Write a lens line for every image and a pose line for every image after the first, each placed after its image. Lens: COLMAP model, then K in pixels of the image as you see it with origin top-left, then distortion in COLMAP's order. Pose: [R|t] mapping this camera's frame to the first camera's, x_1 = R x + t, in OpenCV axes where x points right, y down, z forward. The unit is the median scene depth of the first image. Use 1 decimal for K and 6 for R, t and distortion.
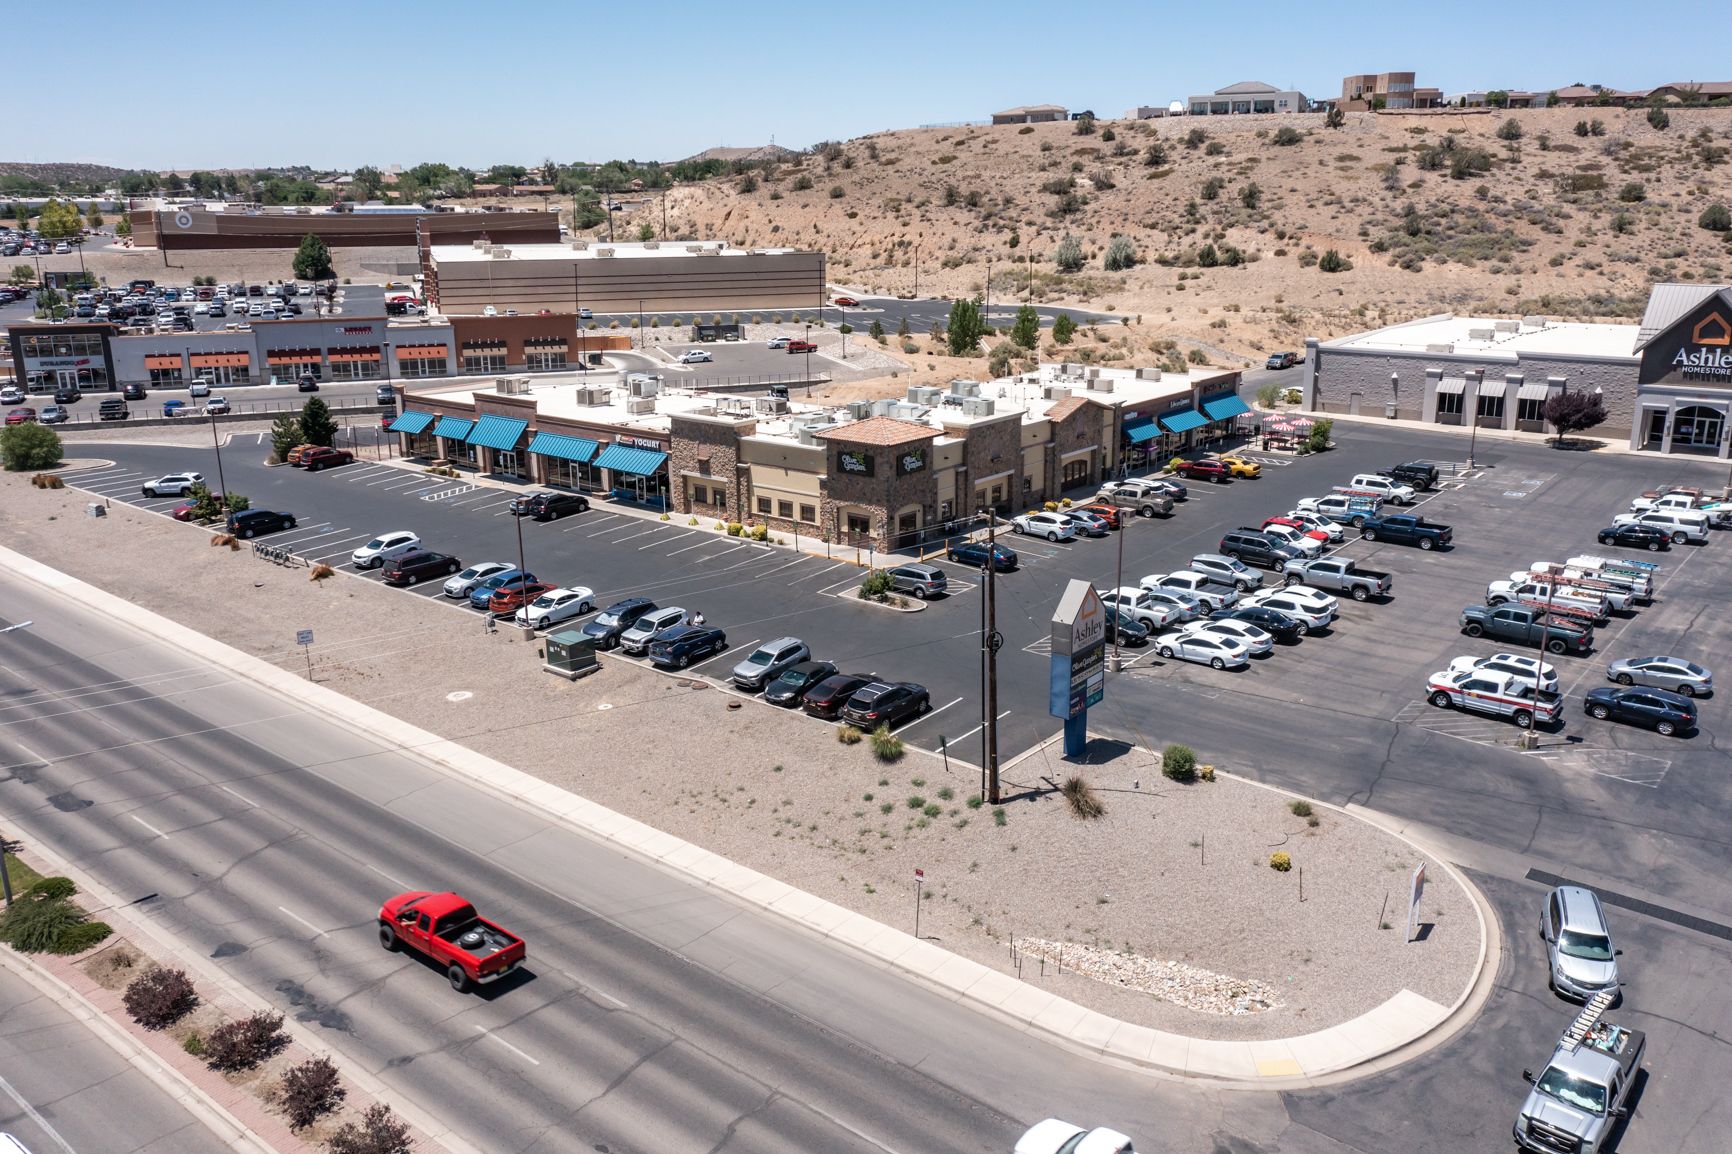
lens RADIAL K [[1371.3, 0, 859.9], [0, 1371.3, 580.2], [0, 0, 1]] dist [0.005258, 0.009998]
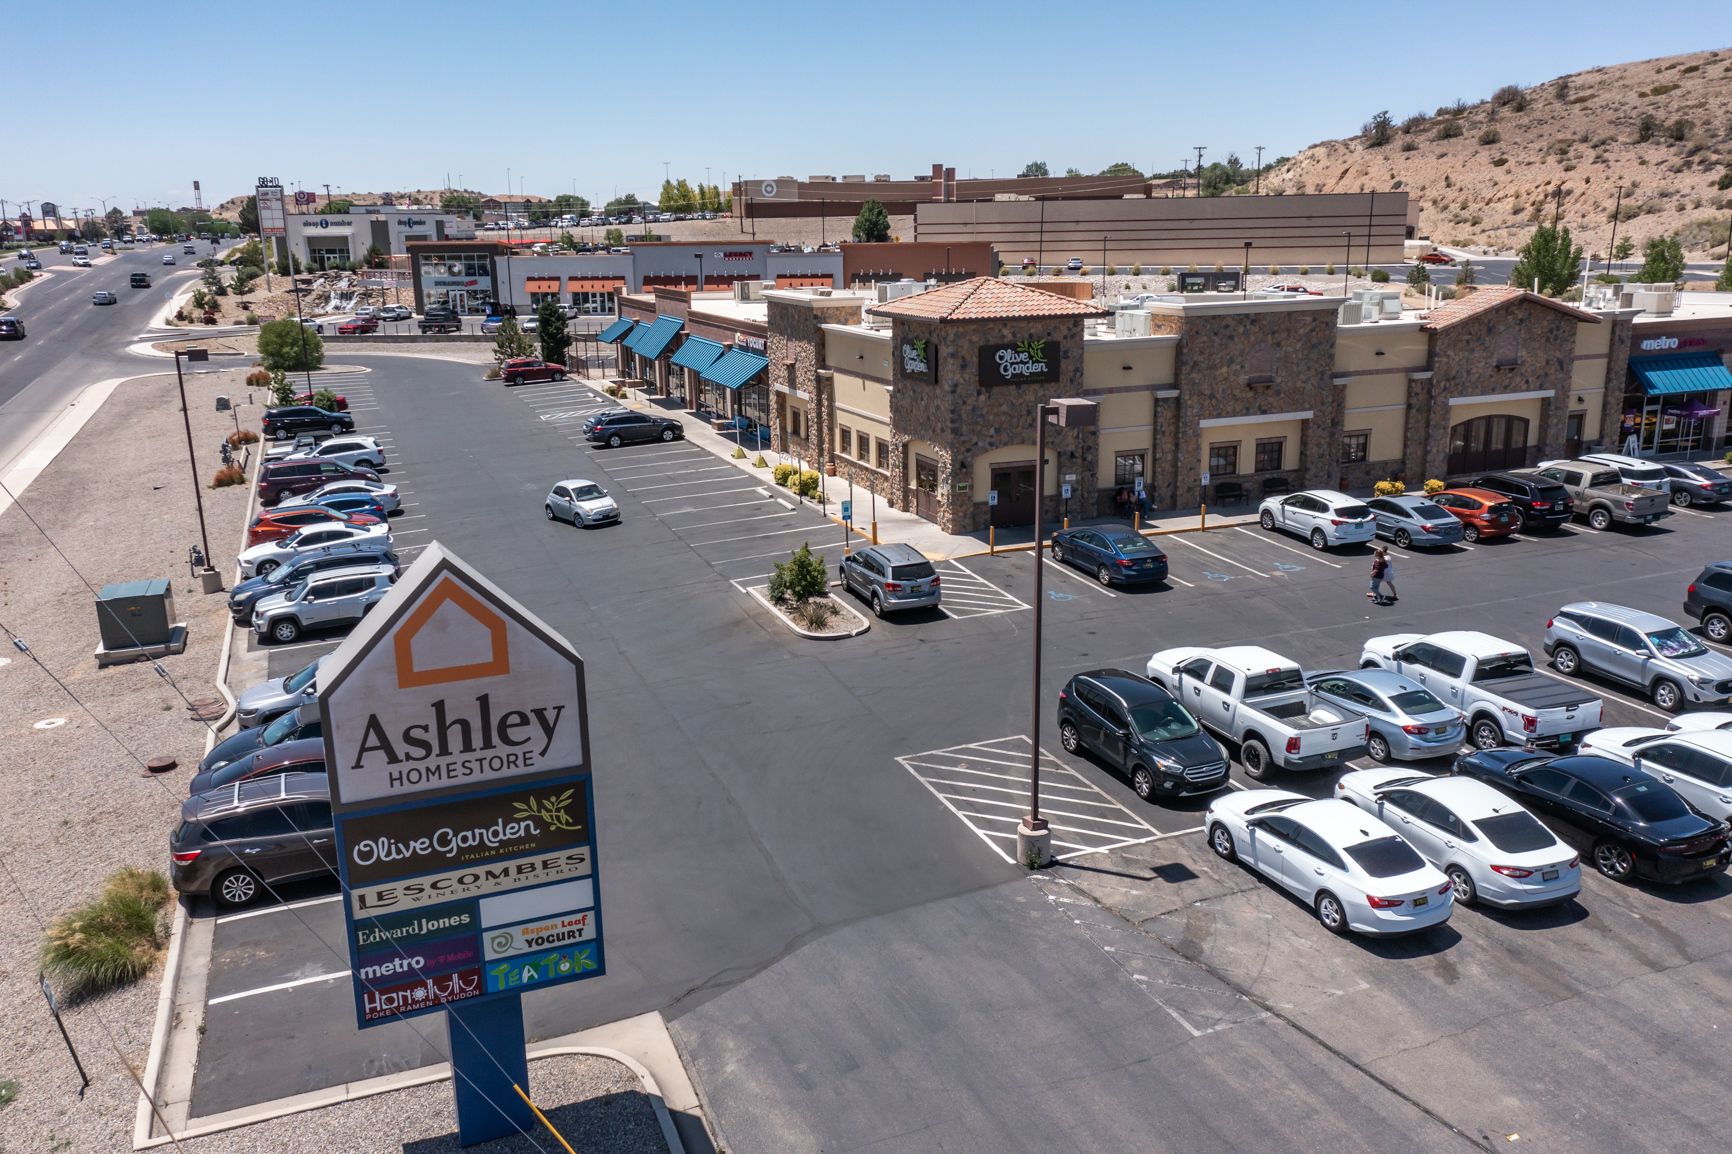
lens RADIAL K [[1366.3, 0, 866.0], [0, 1366.3, 577.0], [0, 0, 1]] dist [0.009982, 0.005280]
pose [[0.872071, 0.114007, -0.475914, 0.095733], [-0.122697, 0.992360, 0.012894, -0.002093], [0.473749, 0.047149, 0.879397, 0.206779]]
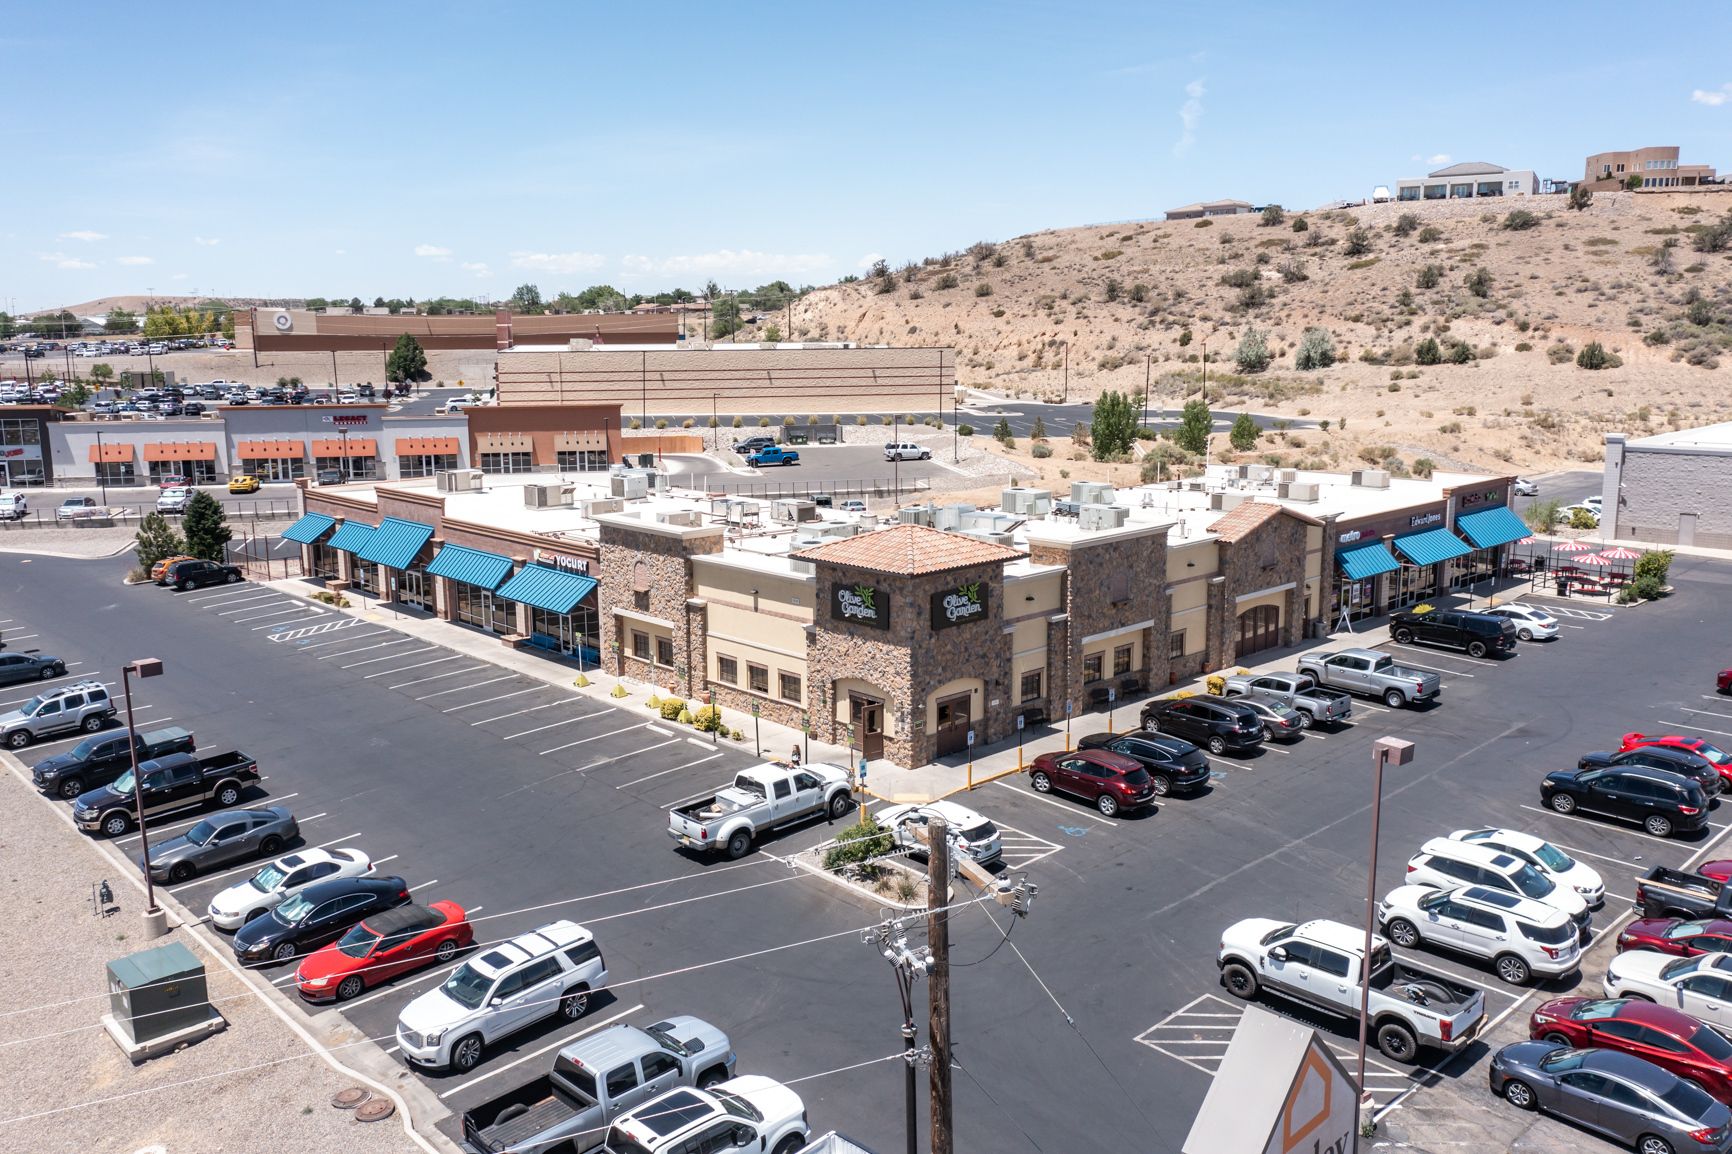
lens RADIAL K [[1369.1, 0, 866.0], [0, 1369.1, 577.0], [0, 0, 1]] dist [0.010245, 0.006921]
pose [[0.992176, 0.022070, -0.122877, 0.026949], [-0.033664, 0.995088, -0.093096, -0.017414], [0.120219, 0.096504, 0.988046, 0.173998]]
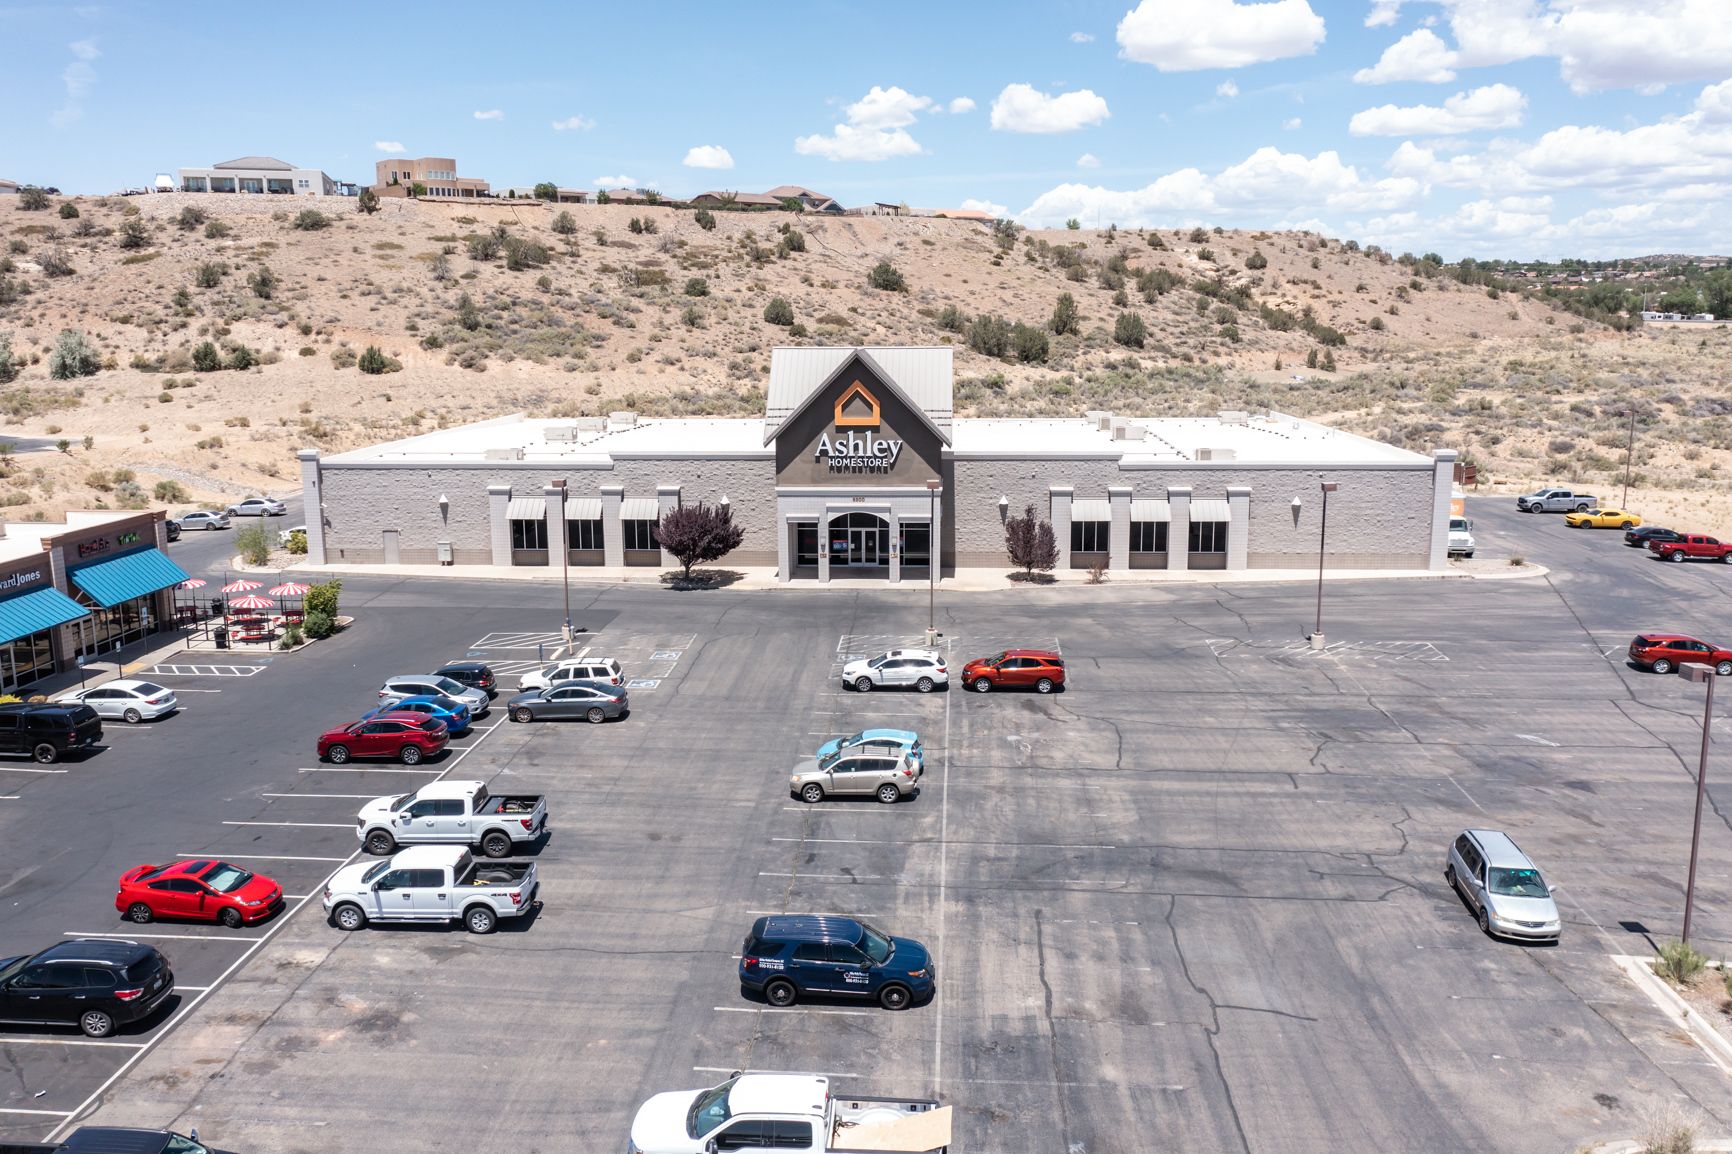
lens RADIAL K [[1379.0, 0, 849.5], [0, 1379.0, 557.7], [0, 0, 1]] dist [0.014709, 0.009279]
pose [[0.815204, -0.093785, 0.571530, 0.101175], [0.156139, 0.985854, -0.060936, -0.030840], [-0.557730, 0.138914, 0.818315, 0.215171]]
